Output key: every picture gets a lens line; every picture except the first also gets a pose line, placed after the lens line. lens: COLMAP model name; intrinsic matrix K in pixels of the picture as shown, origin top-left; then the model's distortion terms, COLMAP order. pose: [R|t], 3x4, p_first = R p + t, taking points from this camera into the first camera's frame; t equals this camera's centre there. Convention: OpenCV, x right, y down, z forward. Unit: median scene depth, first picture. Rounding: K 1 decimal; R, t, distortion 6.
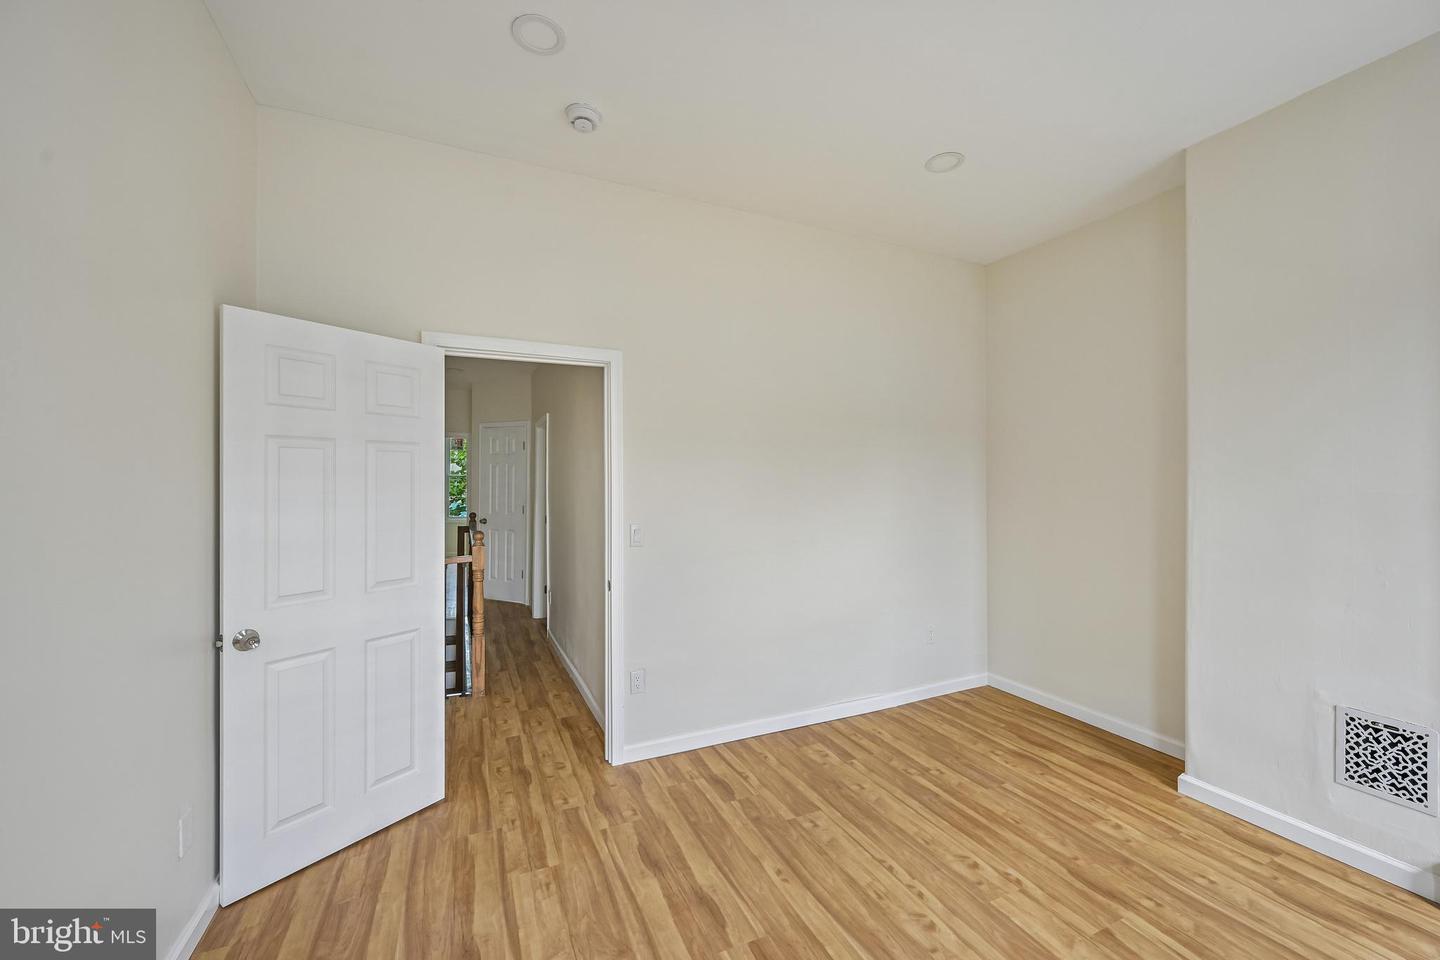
lens RADIAL K [[566.4, 0, 714.9], [0, 566.4, 483.5], [0, 0, 1]] dist [-0.000613, 0.000367]
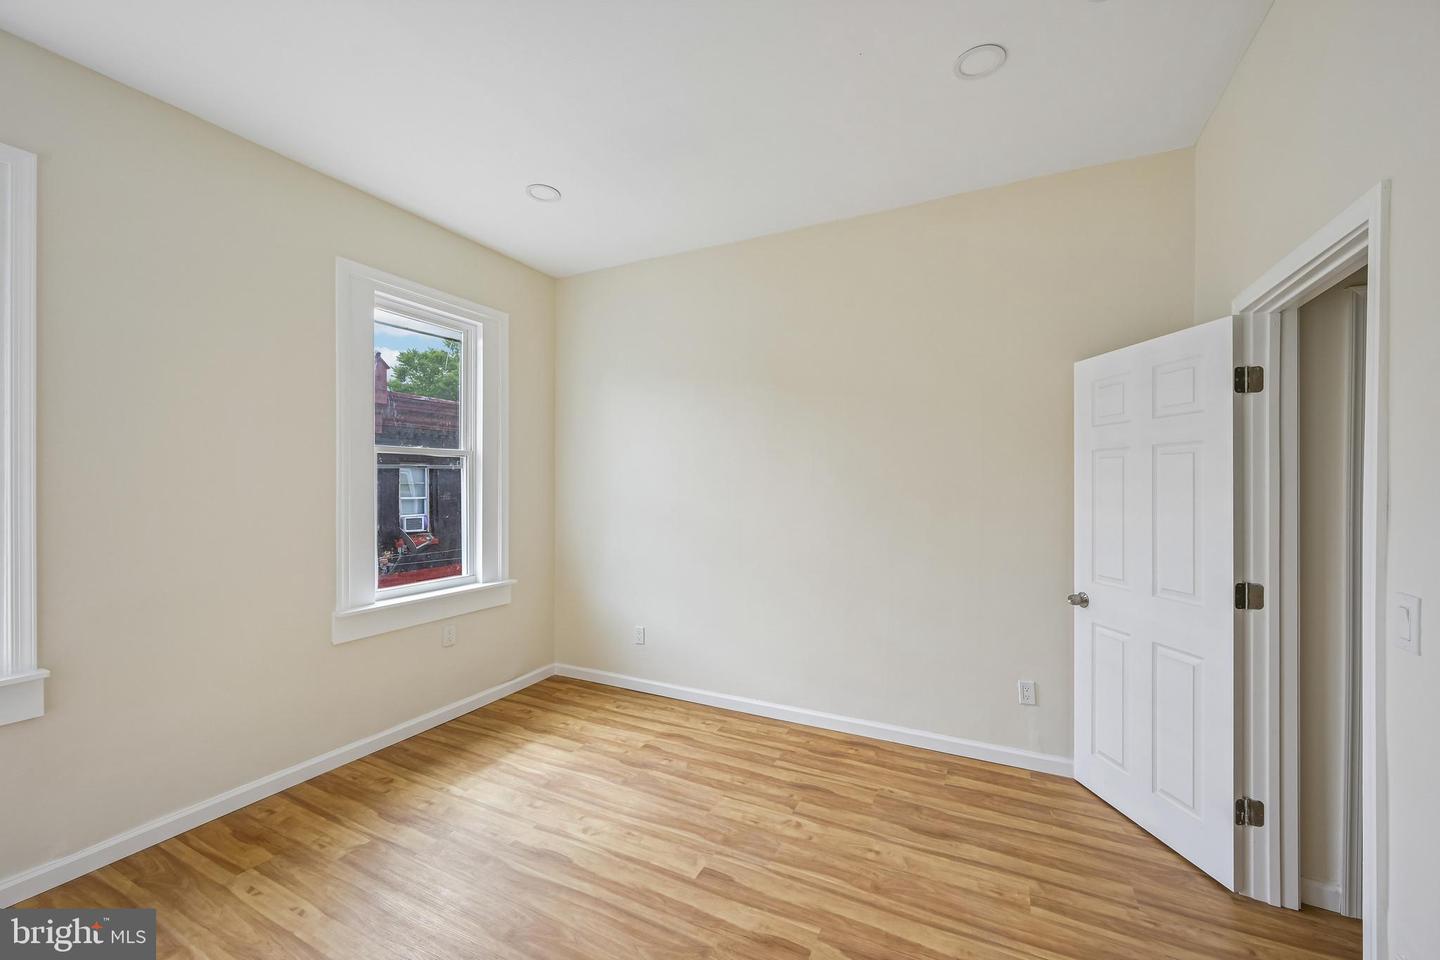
lens RADIAL K [[566.4, 0, 714.9], [0, 566.4, 483.5], [0, 0, 1]] dist [-0.000613, 0.000367]
pose [[-0.779118, -0.002590, -0.626872, 0.553818], [-0.005461, 0.999982, 0.002656, -0.003491], [0.626853, 0.005493, -0.779118, 1.134027]]
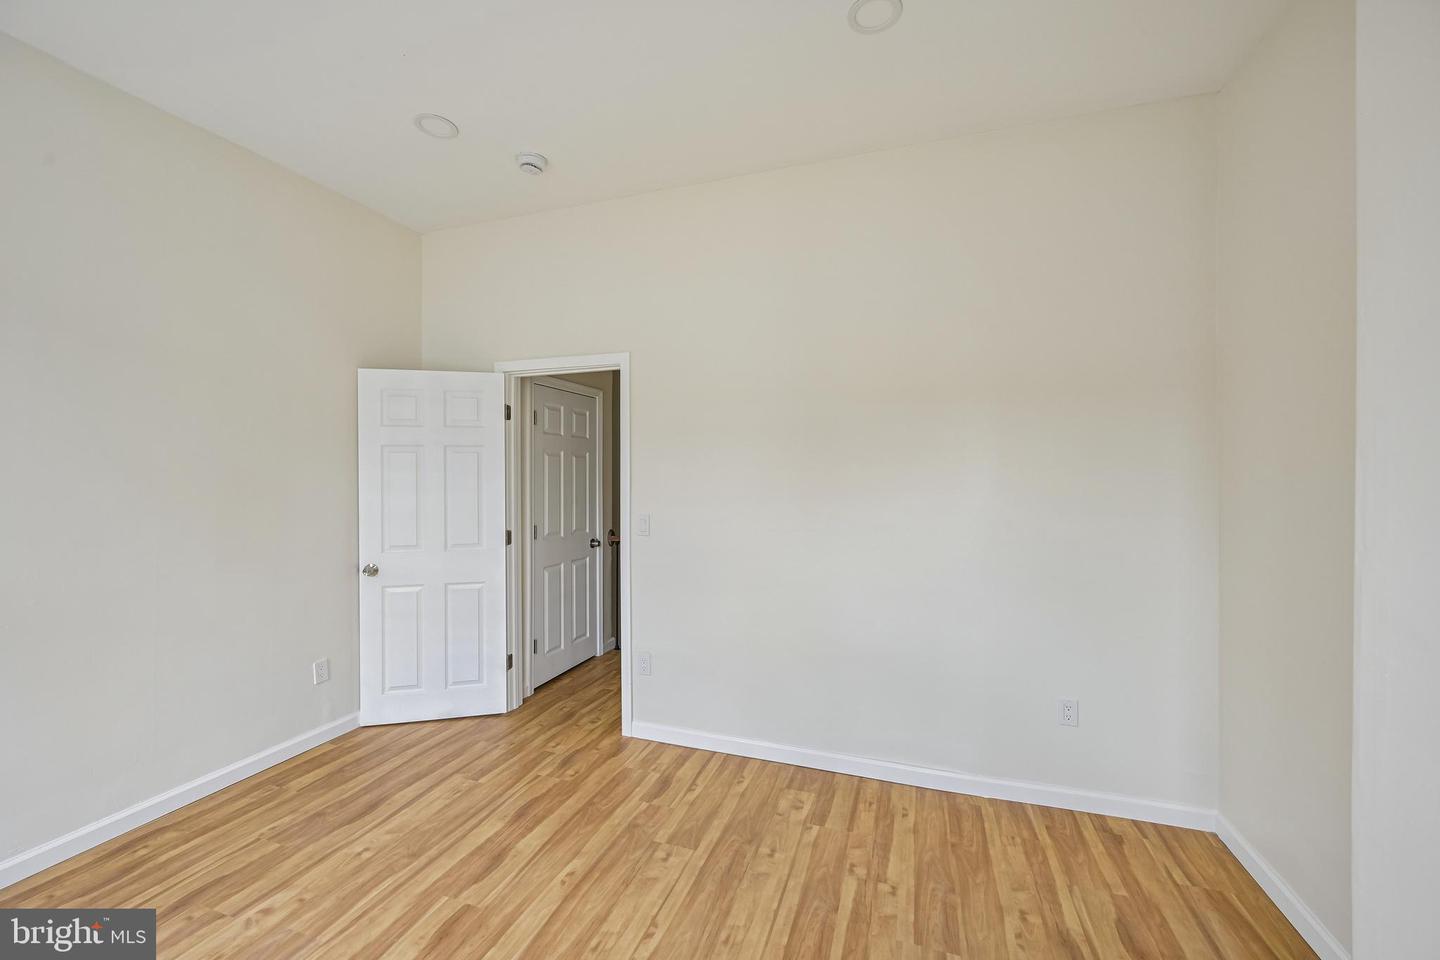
lens RADIAL K [[571.3, 0, 718.5], [0, 571.3, 477.2], [0, 0, 1]] dist [0.000939, 0.000159]
pose [[0.720579, 0.002469, -0.693368, 0.785369], [0.000124, 0.999993, 0.003690, 0.001184], [0.693373, -0.002745, 0.720574, 0.378643]]
